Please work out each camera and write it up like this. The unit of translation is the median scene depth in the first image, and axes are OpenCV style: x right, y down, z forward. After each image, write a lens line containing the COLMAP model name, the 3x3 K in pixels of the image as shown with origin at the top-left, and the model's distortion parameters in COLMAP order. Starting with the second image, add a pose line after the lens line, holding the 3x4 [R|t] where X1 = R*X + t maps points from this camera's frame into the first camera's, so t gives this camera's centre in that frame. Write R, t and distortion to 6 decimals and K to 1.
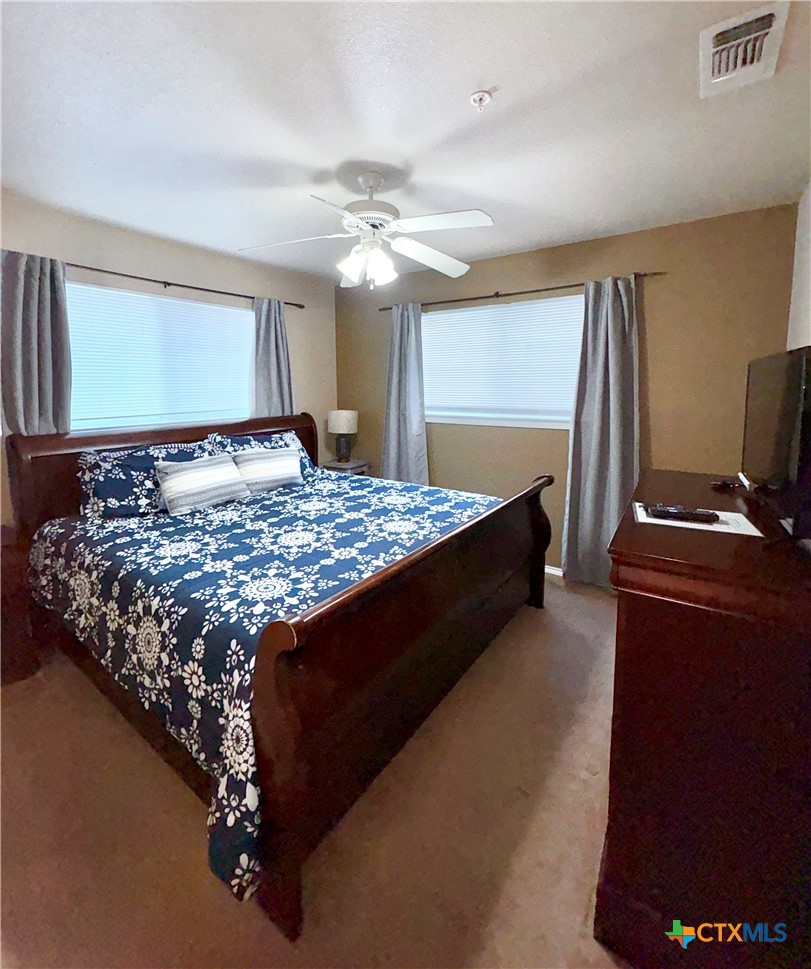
lens RADIAL K [[435.5, 0, 405.3], [0, 435.5, 428.5], [0, 0, 1]] dist [0.001143, -0.000204]
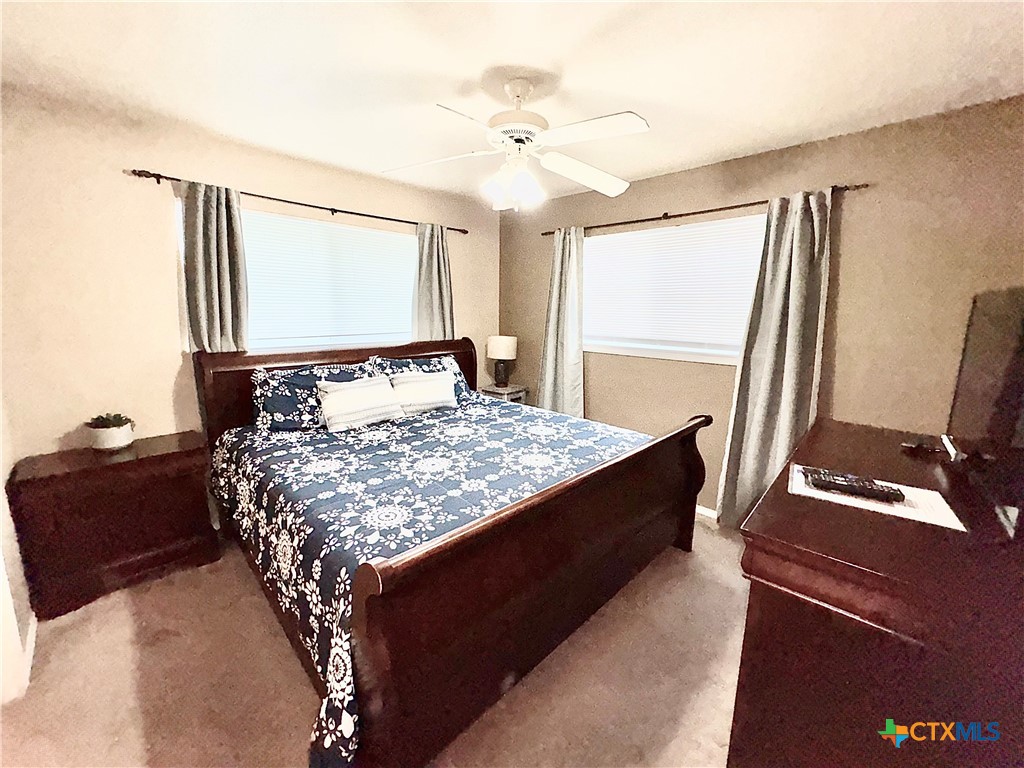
lens RADIAL K [[411.7, 0, 512.0], [0, 411.7, 384.0], [0, 0, 1]] dist [0.001816, 0.000102]
pose [[0.985329, 0.049049, -0.163463, 0.072486], [-0.035914, 0.995955, 0.082362, -0.019073], [0.166841, -0.075283, 0.983105, 0.089339]]
